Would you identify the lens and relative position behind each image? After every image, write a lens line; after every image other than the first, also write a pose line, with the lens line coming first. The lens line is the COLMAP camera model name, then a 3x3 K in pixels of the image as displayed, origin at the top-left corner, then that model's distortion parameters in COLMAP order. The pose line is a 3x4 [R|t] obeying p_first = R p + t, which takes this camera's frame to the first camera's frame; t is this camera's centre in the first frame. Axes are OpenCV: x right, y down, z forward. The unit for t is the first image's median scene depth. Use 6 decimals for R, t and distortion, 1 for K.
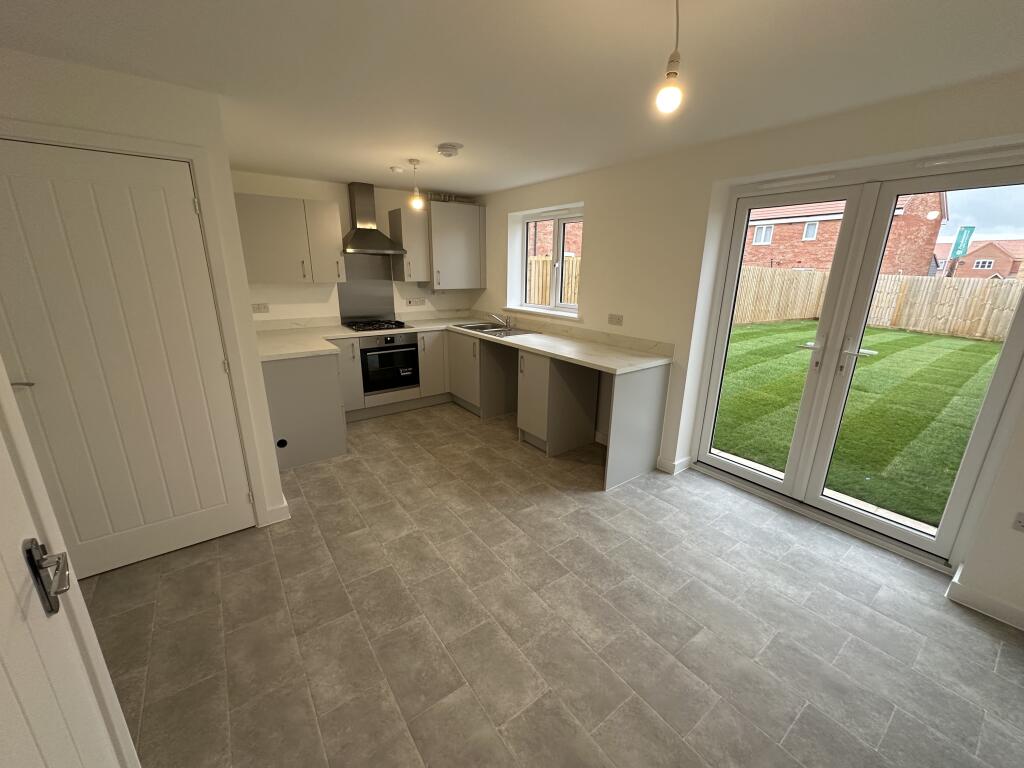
lens RADIAL K [[409.4, 0, 517.9], [0, 409.4, 381.7], [0, 0, 1]] dist [-0.000584, -0.000716]
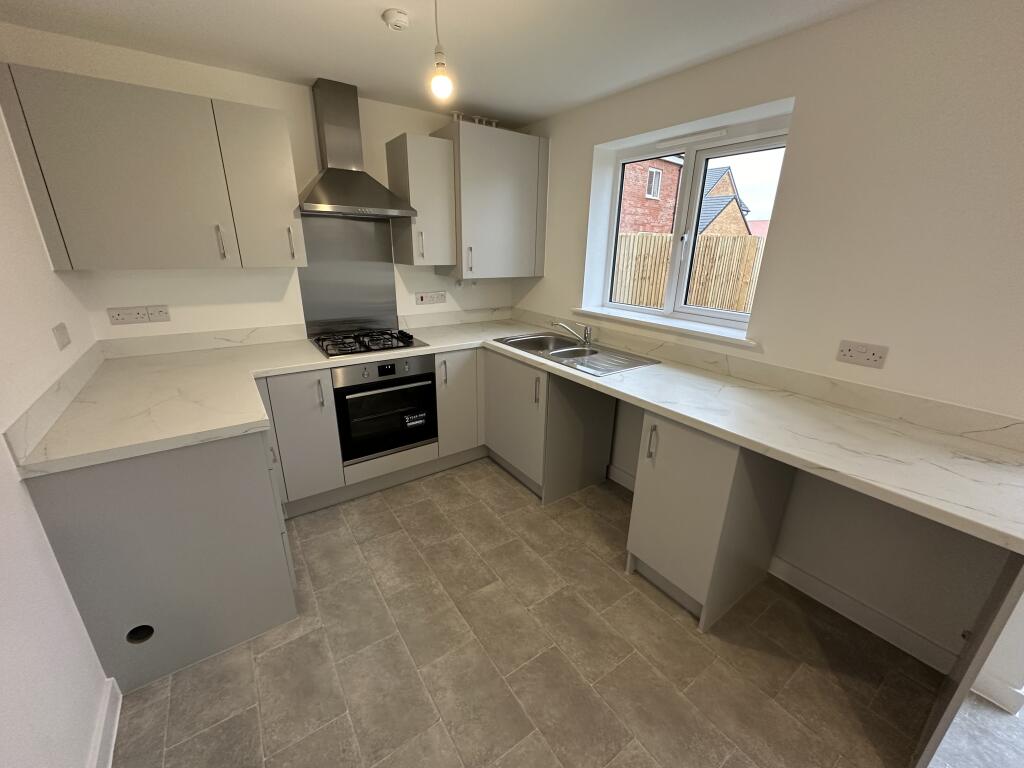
lens RADIAL K [[409.4, 0, 515.1], [0, 409.4, 381.1], [0, 0, 1]] dist [-0.000584, -0.000716]
pose [[0.999528, 0.014665, -0.026977, -0.134364], [-0.013413, 0.998851, 0.046007, -0.128546], [0.027621, -0.045624, 0.998577, 0.488231]]
